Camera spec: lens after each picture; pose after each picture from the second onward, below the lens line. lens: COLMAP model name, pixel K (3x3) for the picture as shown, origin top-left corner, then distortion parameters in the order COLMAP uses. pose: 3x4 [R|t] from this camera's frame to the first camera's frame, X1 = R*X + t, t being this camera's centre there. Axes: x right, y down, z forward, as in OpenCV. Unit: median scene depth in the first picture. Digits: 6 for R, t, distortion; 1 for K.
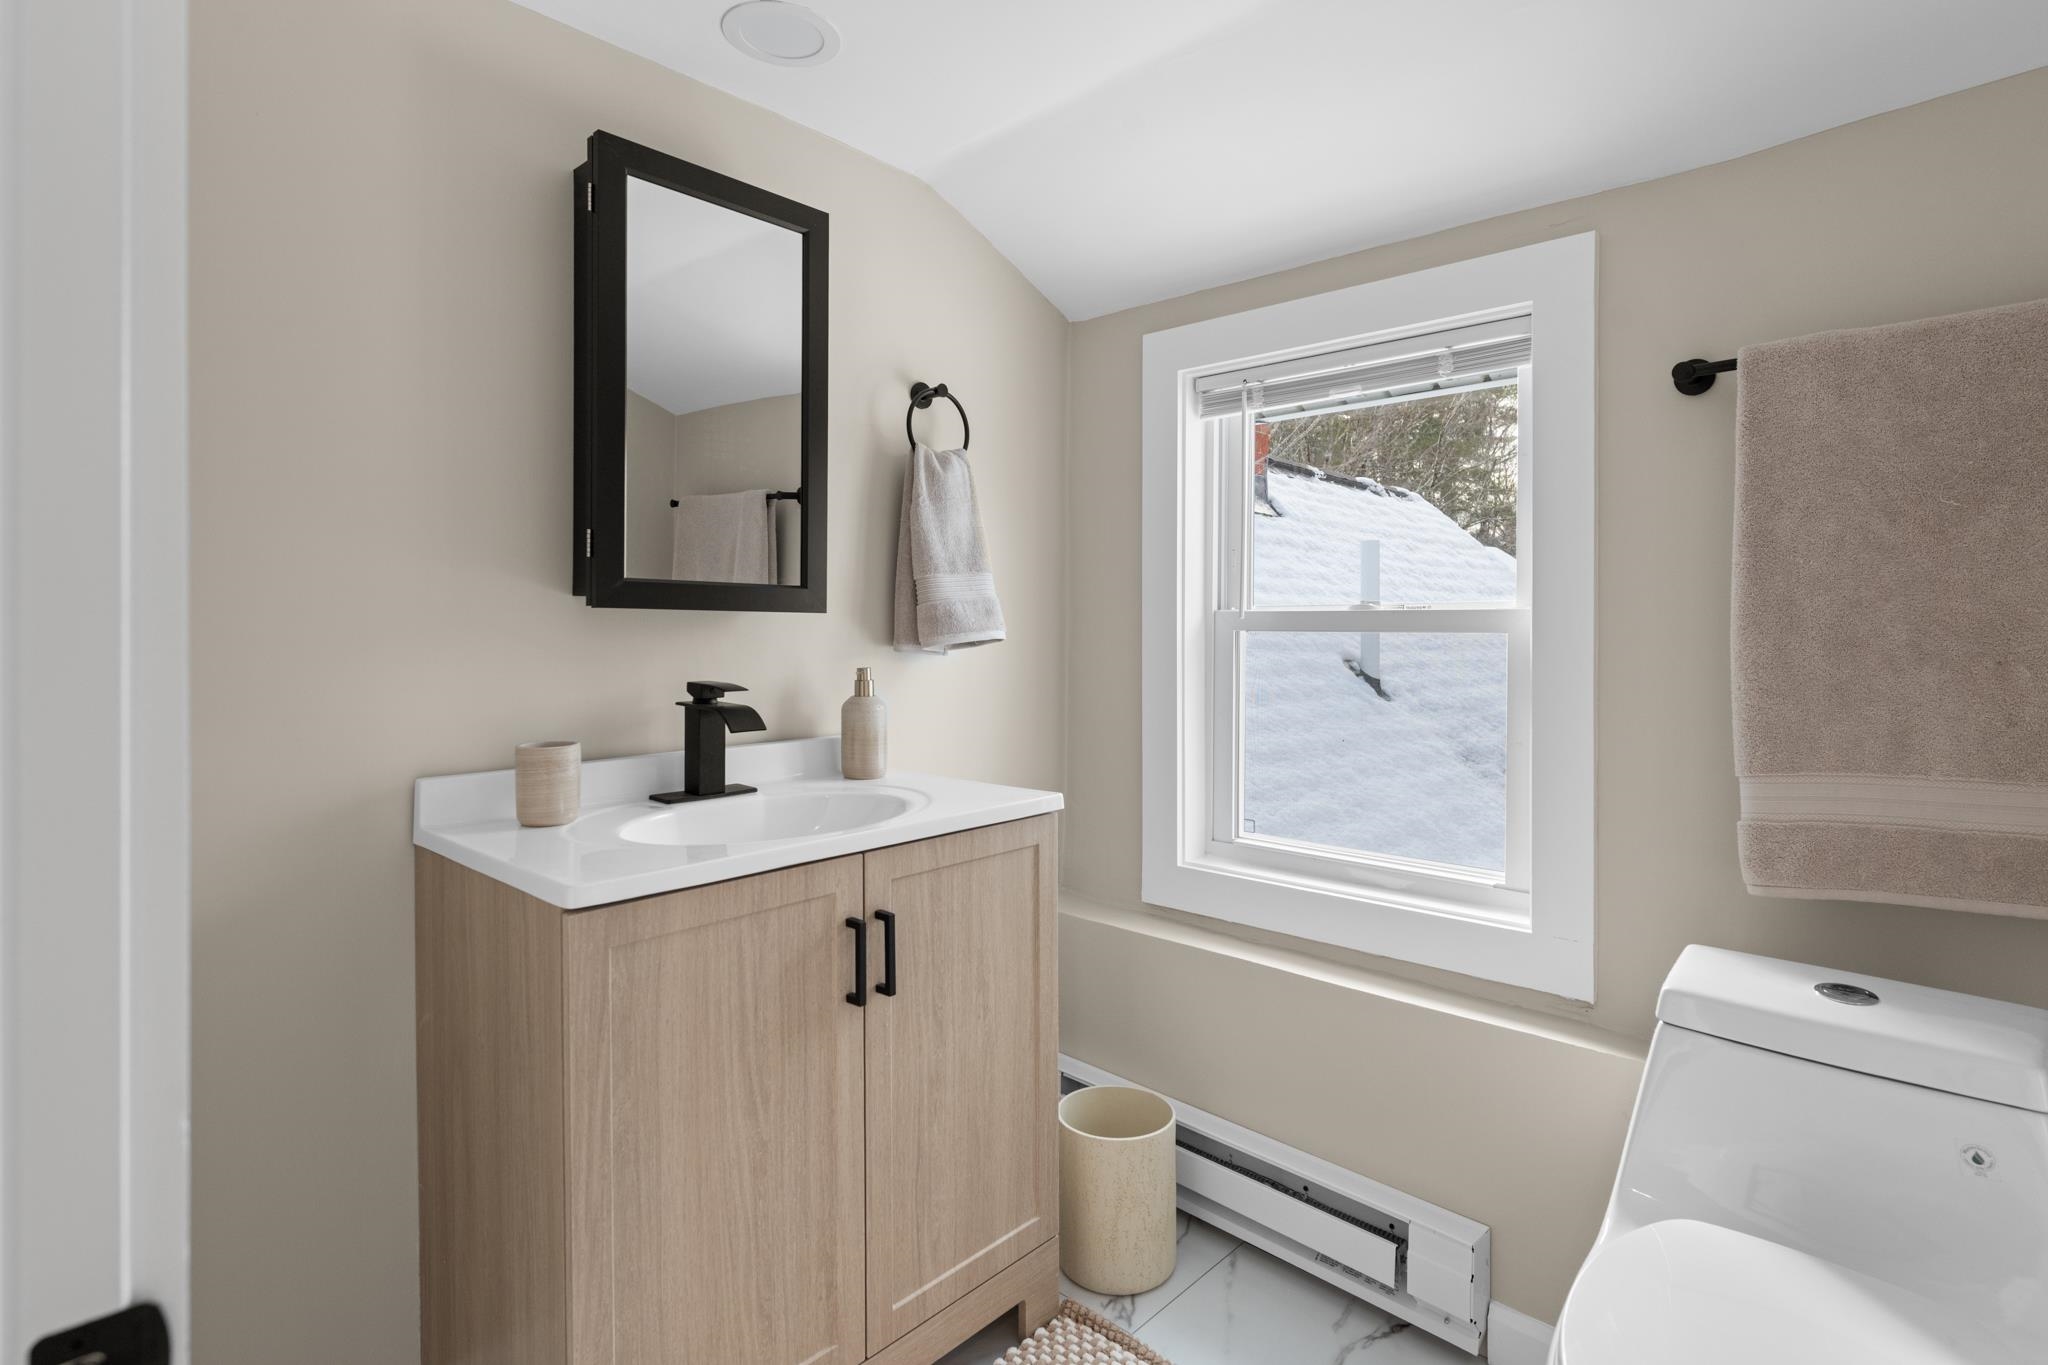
lens RADIAL K [[1033.8, 0, 1009.0], [0, 1033.8, 629.5], [0, 0, 1]] dist [0.006639, 0.000321]
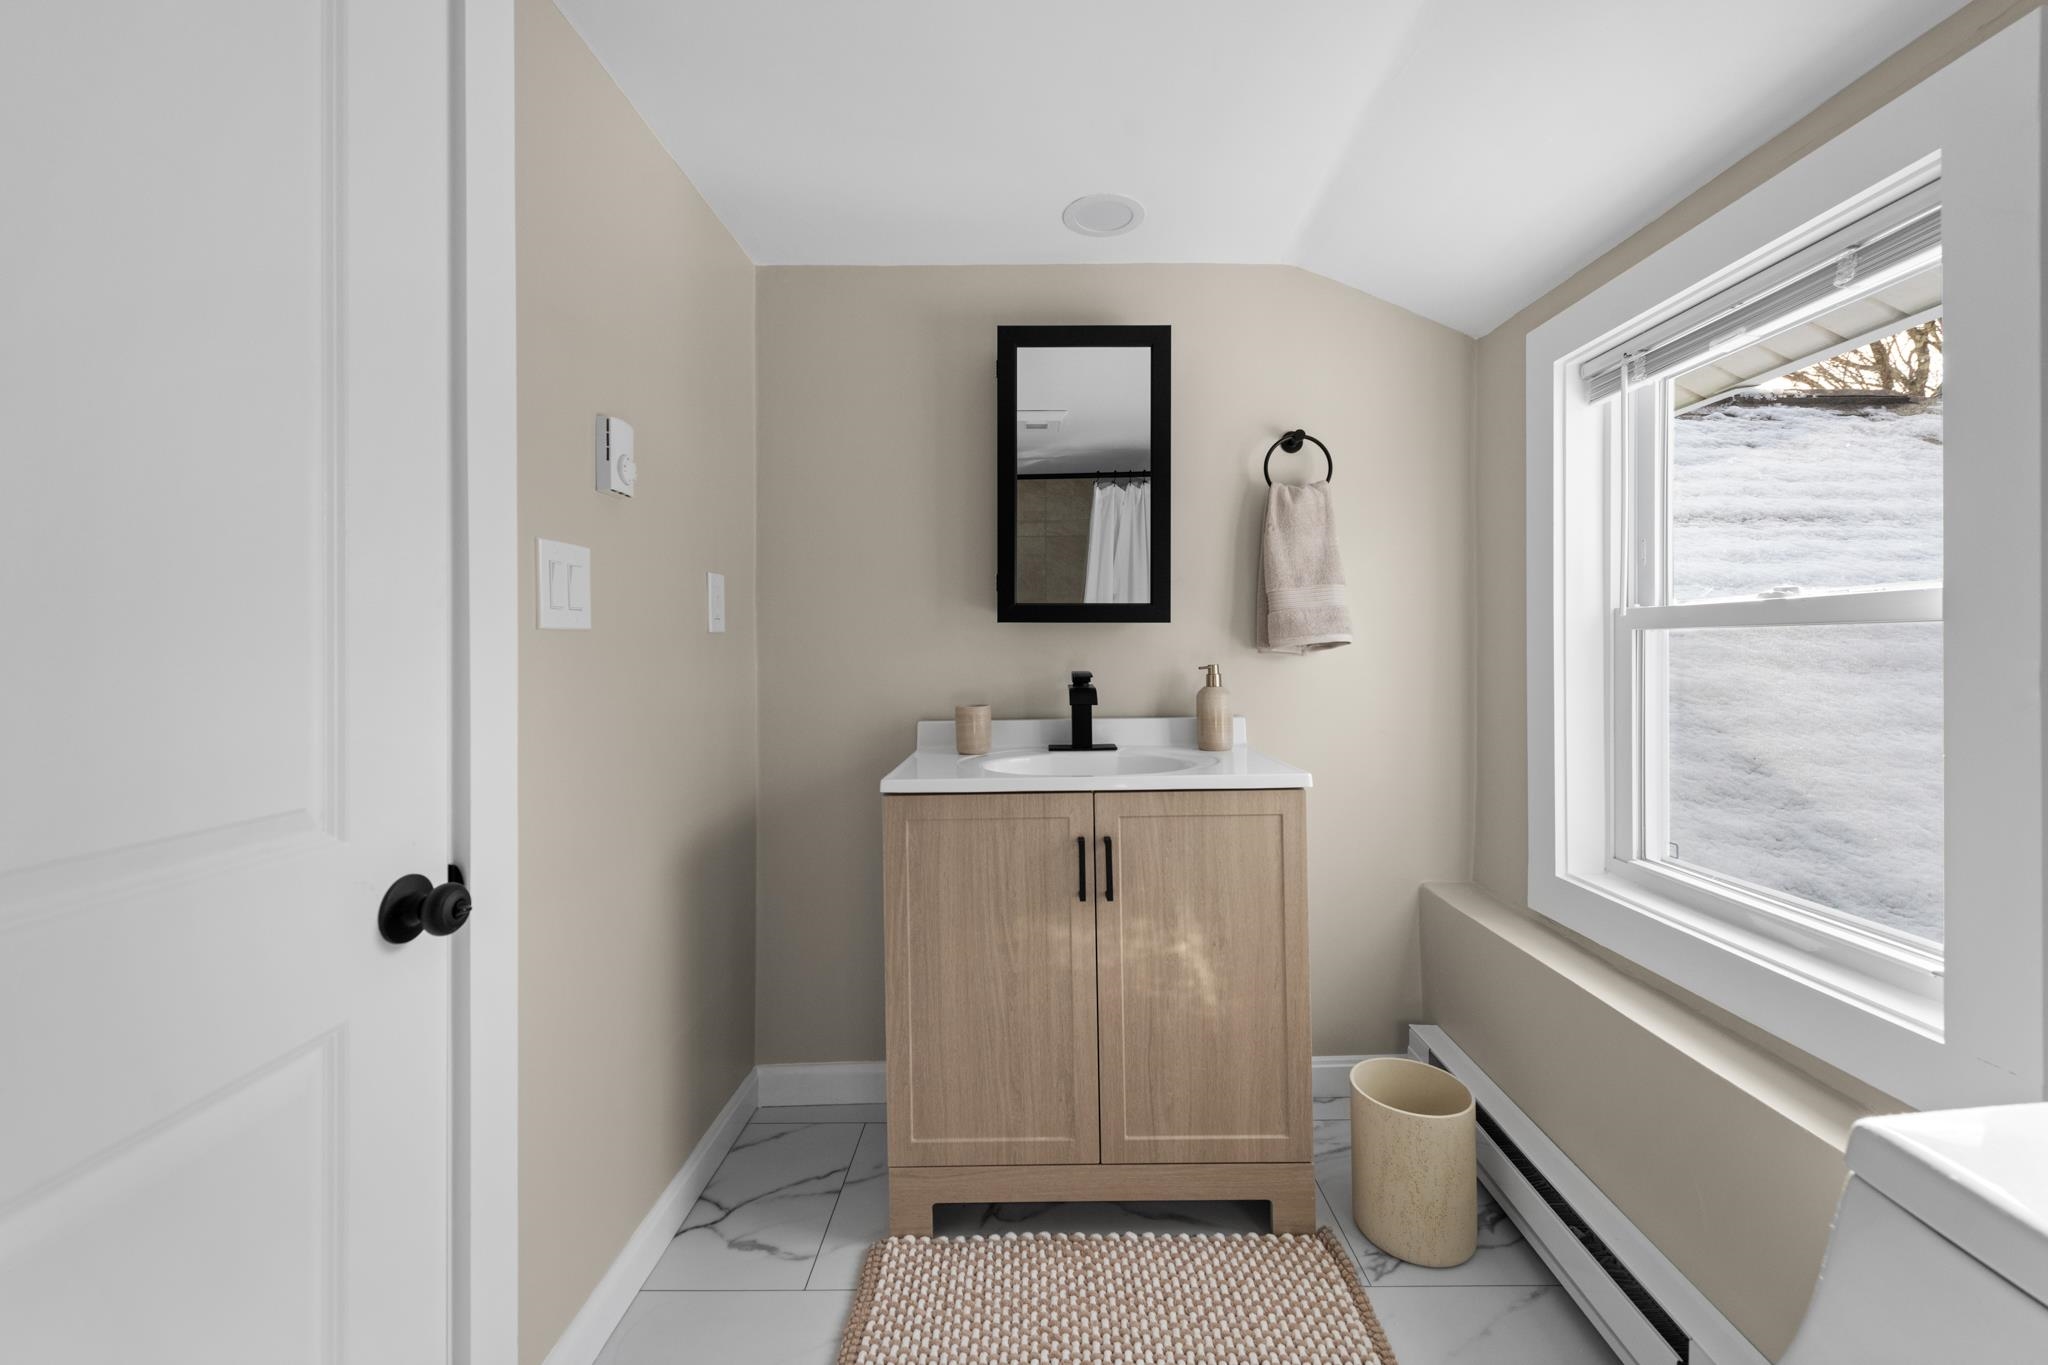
lens RADIAL K [[798.6, 0, 1038.9], [0, 798.6, 643.9], [0, 0, 1]] dist [0.008734, -0.002783]
pose [[0.682051, -0.012816, -0.731192, 0.494956], [0.006175, 0.999912, -0.011767, 0.024183], [0.731278, 0.003510, 0.682070, 0.180700]]
